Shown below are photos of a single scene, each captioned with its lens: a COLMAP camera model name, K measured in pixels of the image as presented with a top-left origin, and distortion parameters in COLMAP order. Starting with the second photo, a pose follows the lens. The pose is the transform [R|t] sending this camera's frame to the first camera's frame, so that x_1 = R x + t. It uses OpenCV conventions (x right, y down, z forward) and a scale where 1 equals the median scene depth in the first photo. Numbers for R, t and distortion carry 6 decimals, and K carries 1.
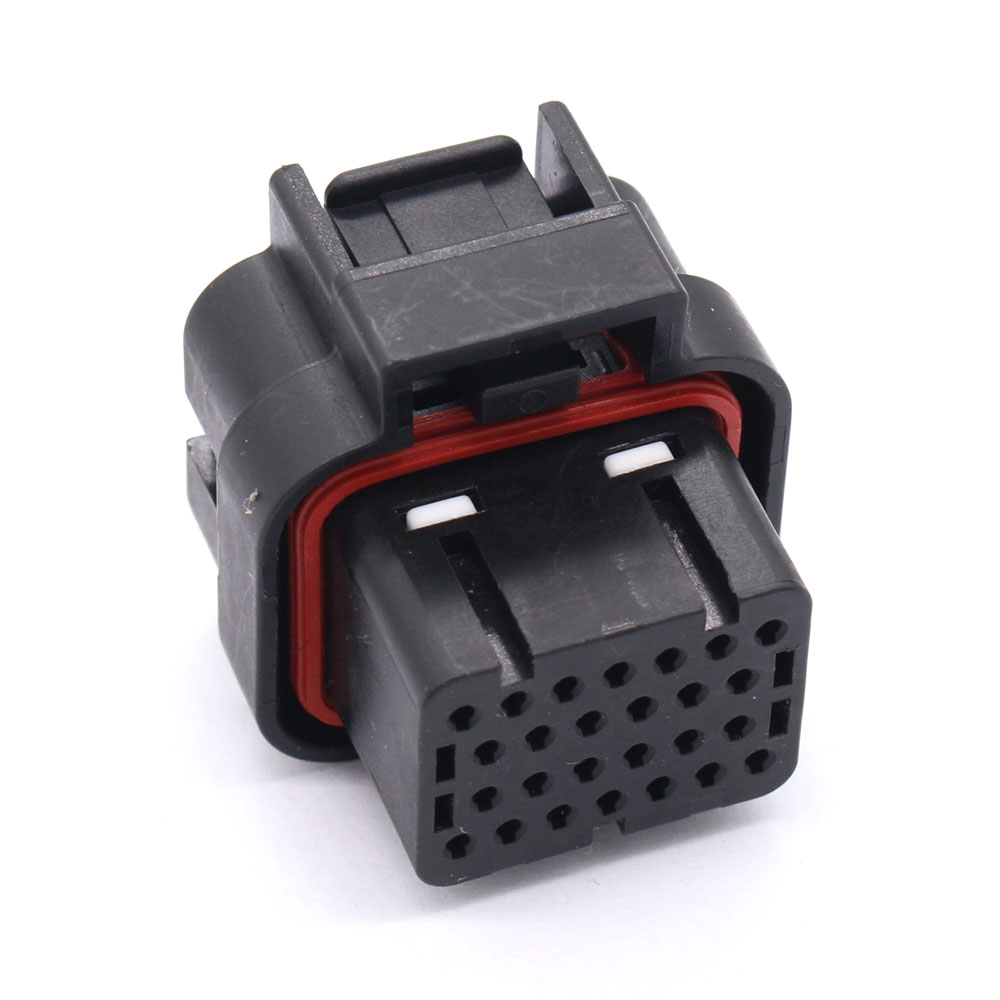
lens RADIAL K [[5049.5, 0, 501.4], [0, 5049.5, 499.5], [0, 0, 1]] dist [0.662799, 0.000000]
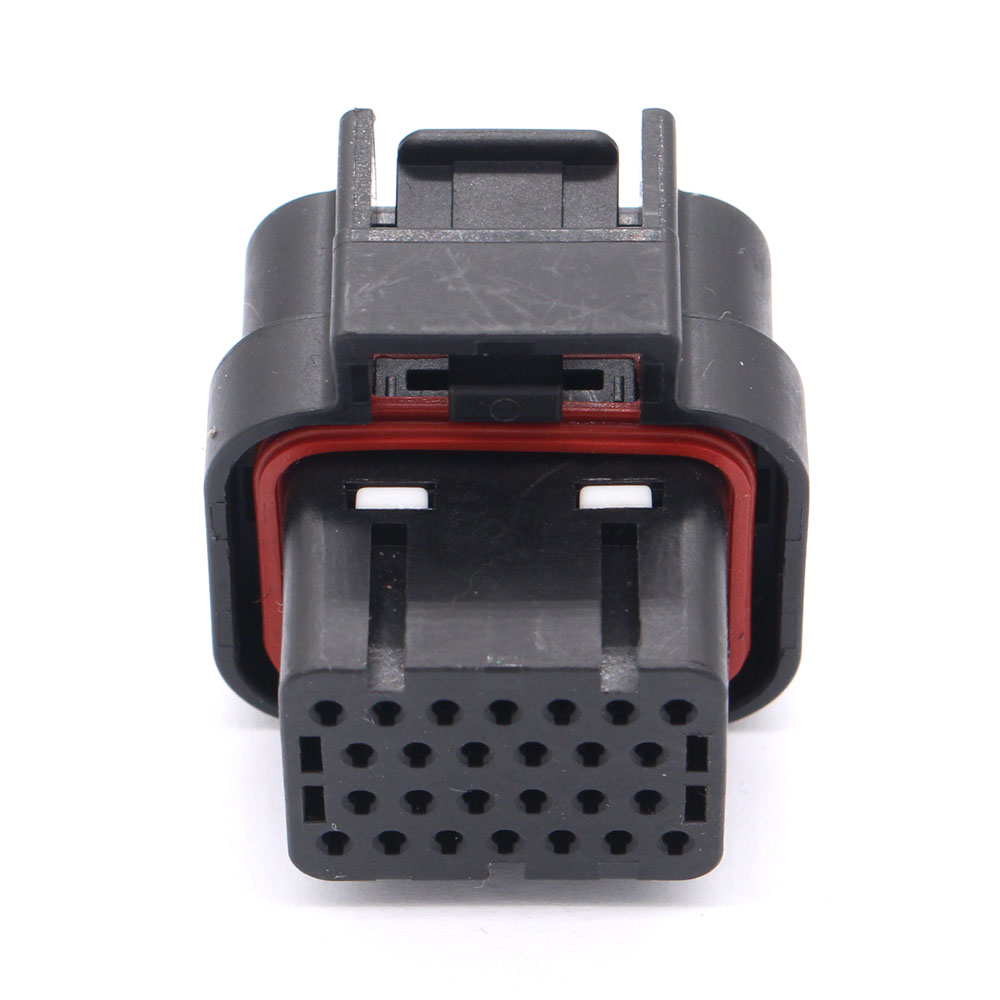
lens RADIAL K [[5049.5, 0, 495.0], [0, 5049.5, 493.4], [0, 0, 1]] dist [0.662799, 0.000000]
pose [[0.930367, 0.252206, -0.266100, 0.259741], [-0.245895, 0.967598, 0.057353, -0.057972], [0.271943, 0.012074, 0.962238, 0.089141]]
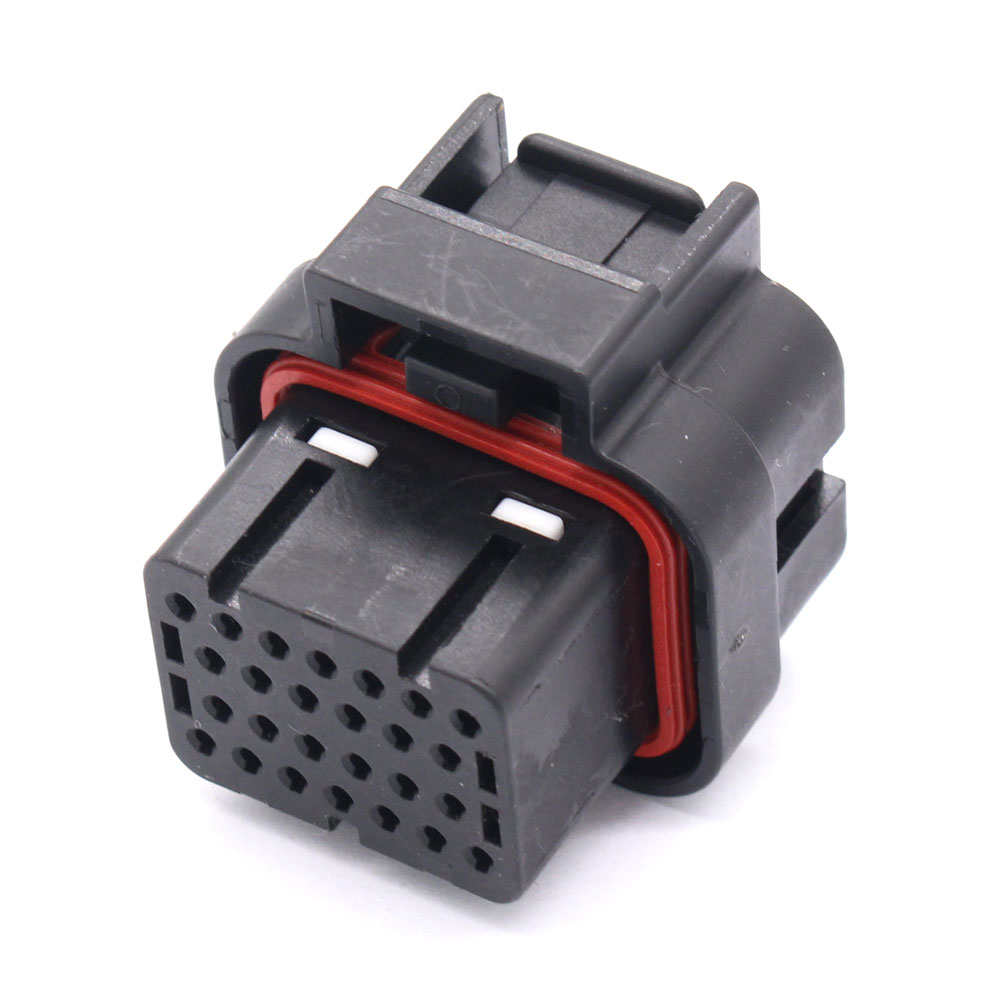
lens RADIAL K [[5049.5, 0, 496.2], [0, 5049.5, 505.7], [0, 0, 1]] dist [0.662799, 0.000000]
pose [[0.610398, 0.523836, -0.594147, 0.601407], [-0.526786, 0.828633, 0.189378, -0.191340], [0.591533, 0.197393, 0.781745, 0.246779]]
